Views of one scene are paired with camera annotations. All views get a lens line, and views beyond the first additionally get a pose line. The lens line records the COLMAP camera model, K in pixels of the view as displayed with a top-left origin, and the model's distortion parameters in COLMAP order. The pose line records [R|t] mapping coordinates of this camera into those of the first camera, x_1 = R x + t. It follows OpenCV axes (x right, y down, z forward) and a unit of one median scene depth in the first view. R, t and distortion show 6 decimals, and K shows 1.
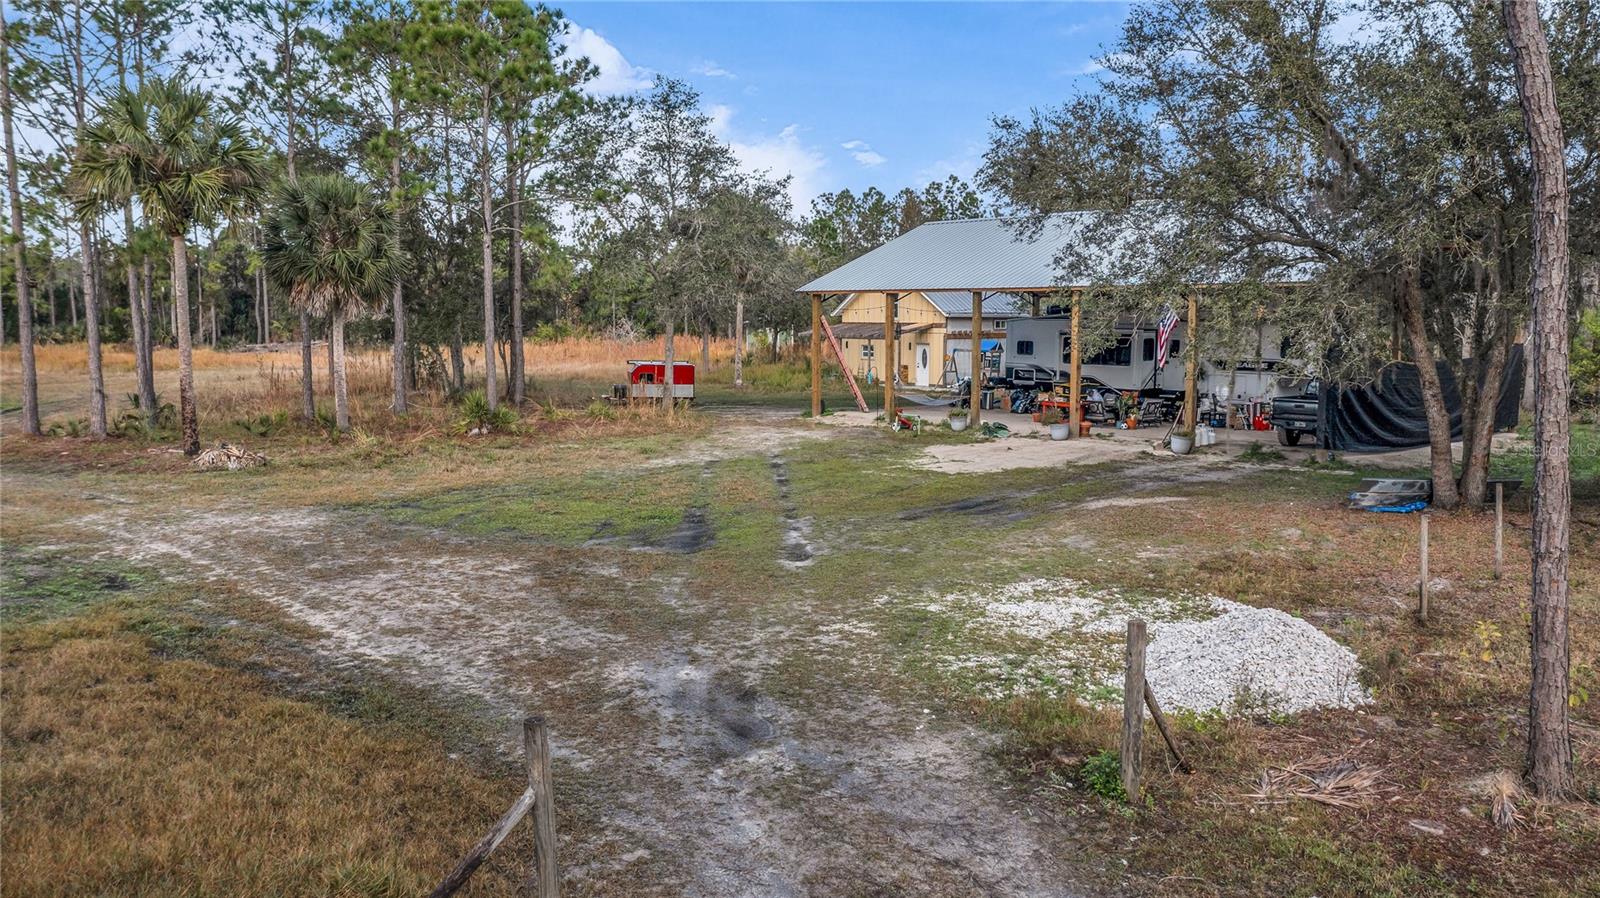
lens RADIAL K [[1250.7, 0, 800.0], [0, 1250.7, 449.0], [0, 0, 1]] dist [0.003053, 0.005329]
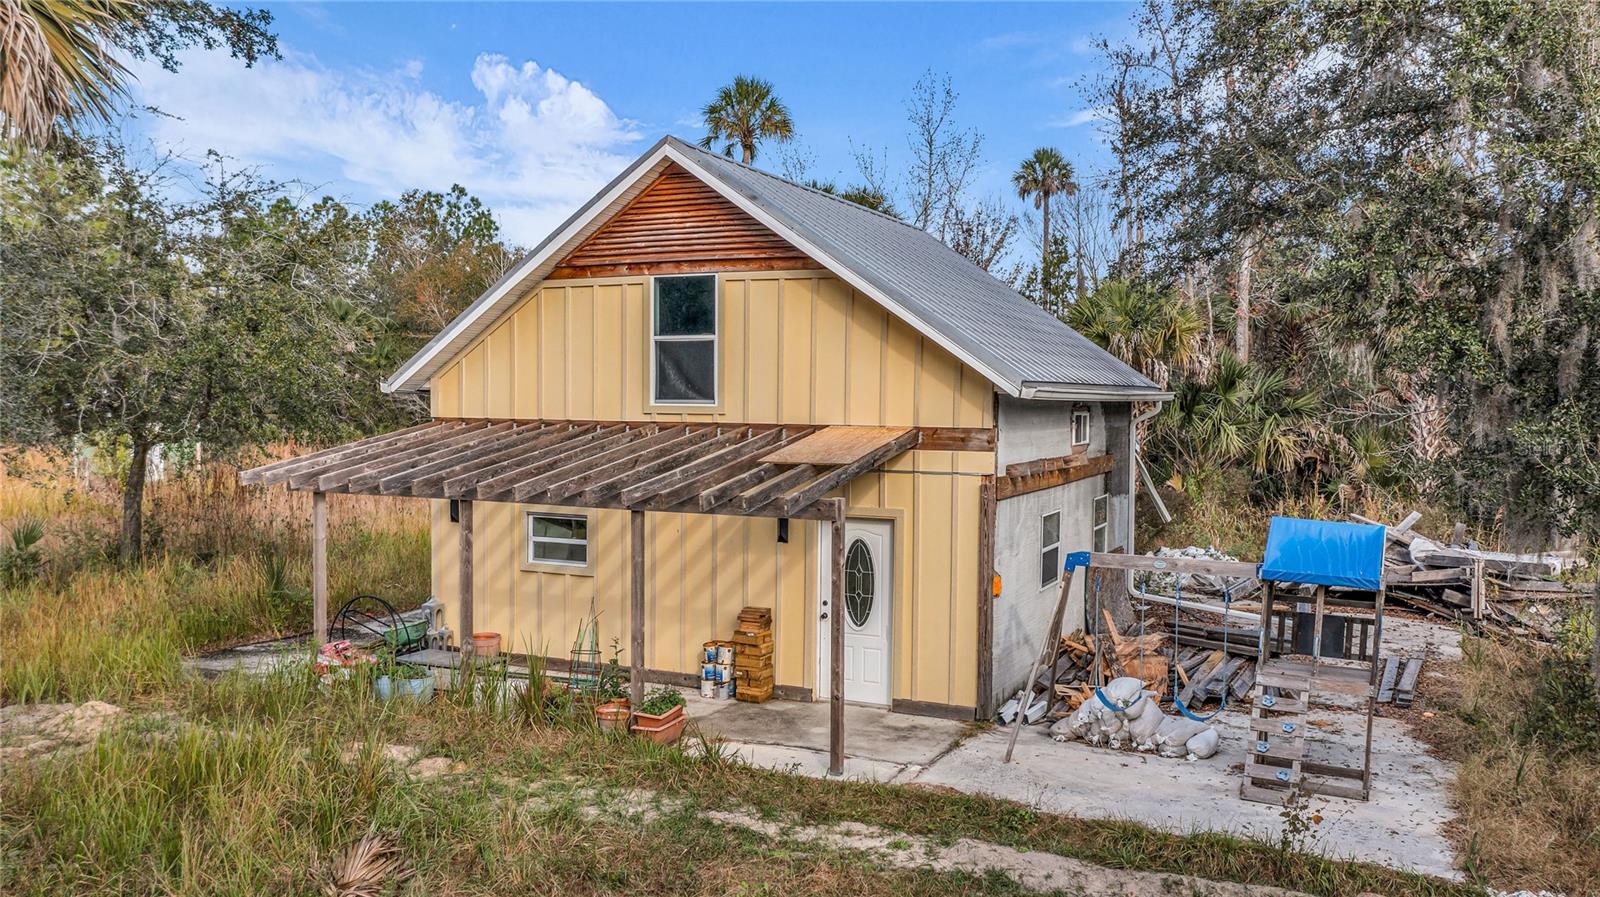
lens RADIAL K [[1250.7, 0, 800.0], [0, 1250.7, 448.5], [0, 0, 1]] dist [0.003053, 0.005329]
pose [[0.902367, -0.010345, 0.430843, -0.002992], [0.037332, 0.997830, -0.054230, -0.034736], [-0.429348, 0.065019, 0.900796, 0.328722]]
